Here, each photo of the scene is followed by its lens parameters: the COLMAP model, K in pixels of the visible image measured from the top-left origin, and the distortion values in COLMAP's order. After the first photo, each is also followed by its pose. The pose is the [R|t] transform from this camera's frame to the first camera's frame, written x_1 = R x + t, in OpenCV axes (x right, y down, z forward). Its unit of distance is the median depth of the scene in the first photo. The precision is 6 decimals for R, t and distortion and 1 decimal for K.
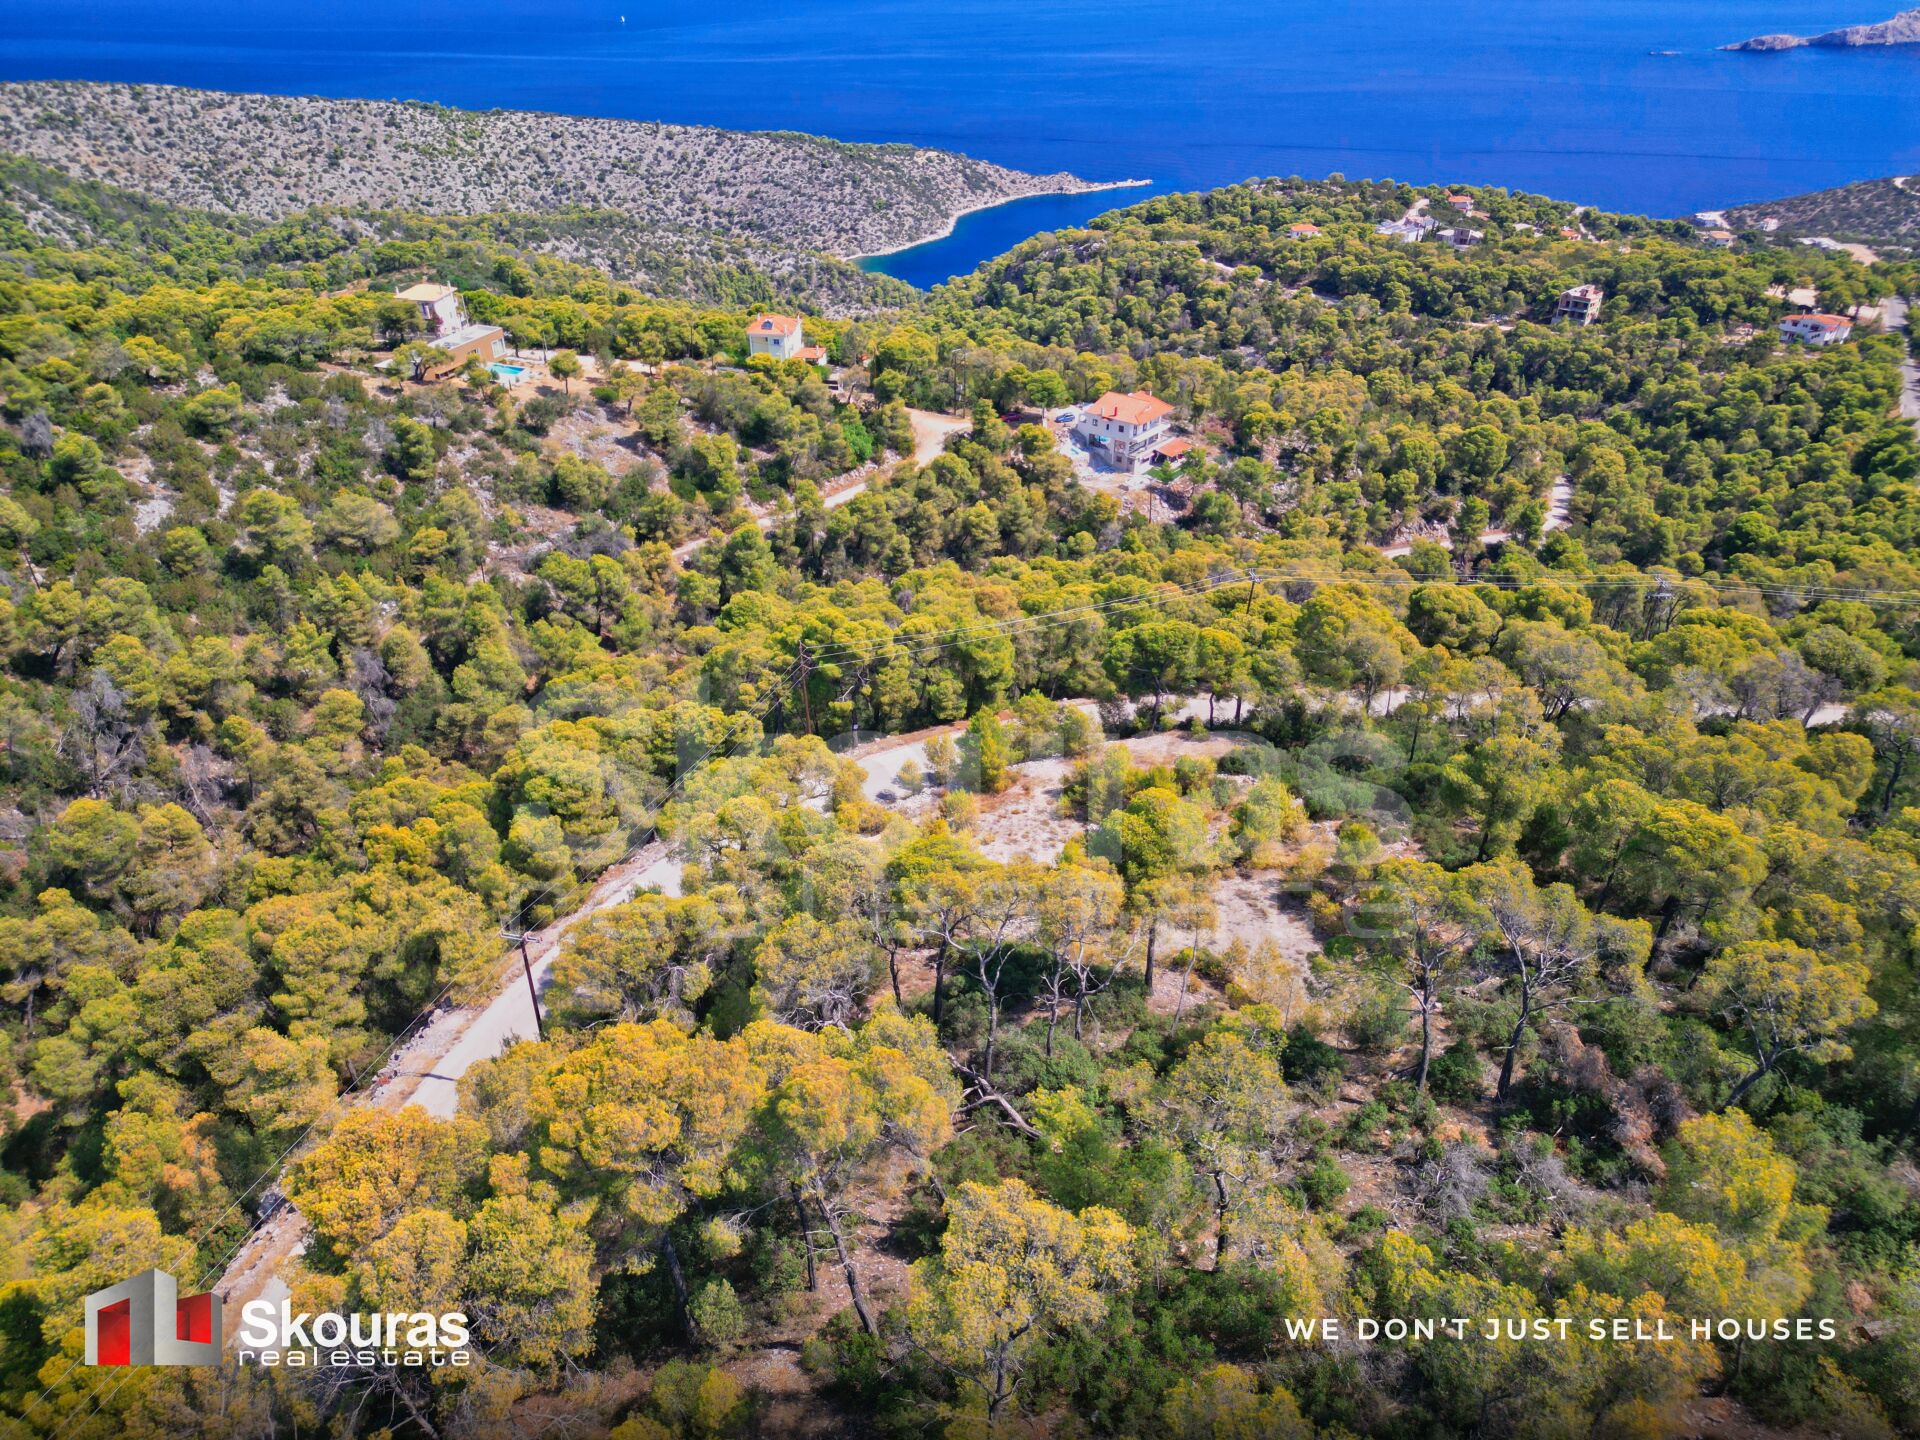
lens RADIAL K [[1363.8, 0, 925.8], [0, 1363.8, 708.9], [0, 0, 1]] dist [0.074021, -0.078561]
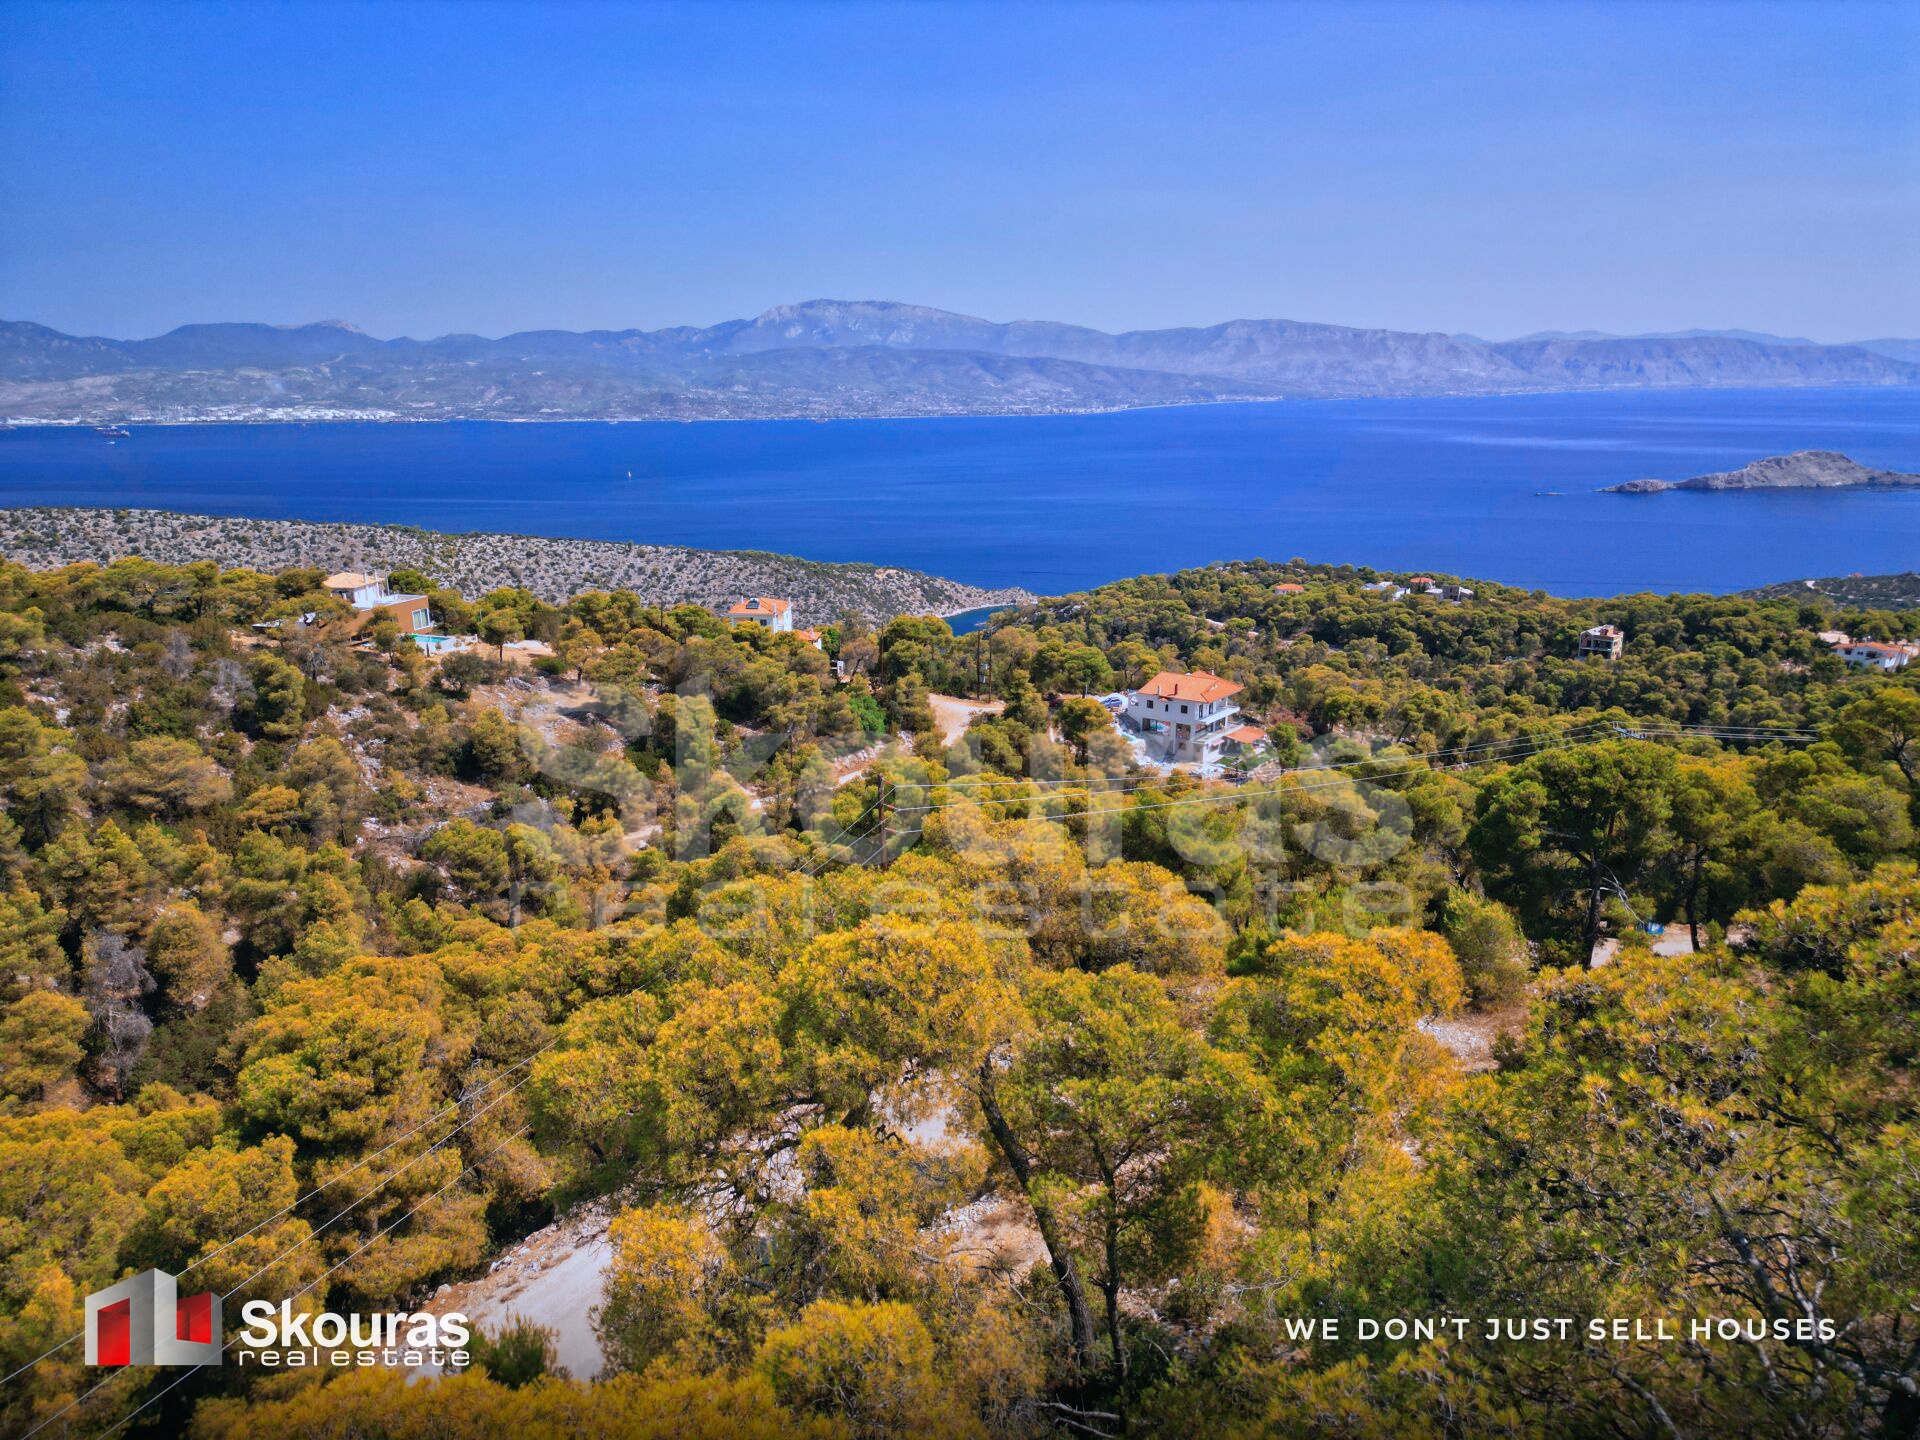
lens RADIAL K [[1363.8, 0, 944.6], [0, 1363.8, 705.7], [0, 0, 1]] dist [0.074021, -0.078561]
pose [[0.998869, -0.004611, 0.047327, -0.022644], [0.018278, 0.956057, -0.292611, 0.017269], [-0.043898, 0.293145, 0.955060, 0.127853]]
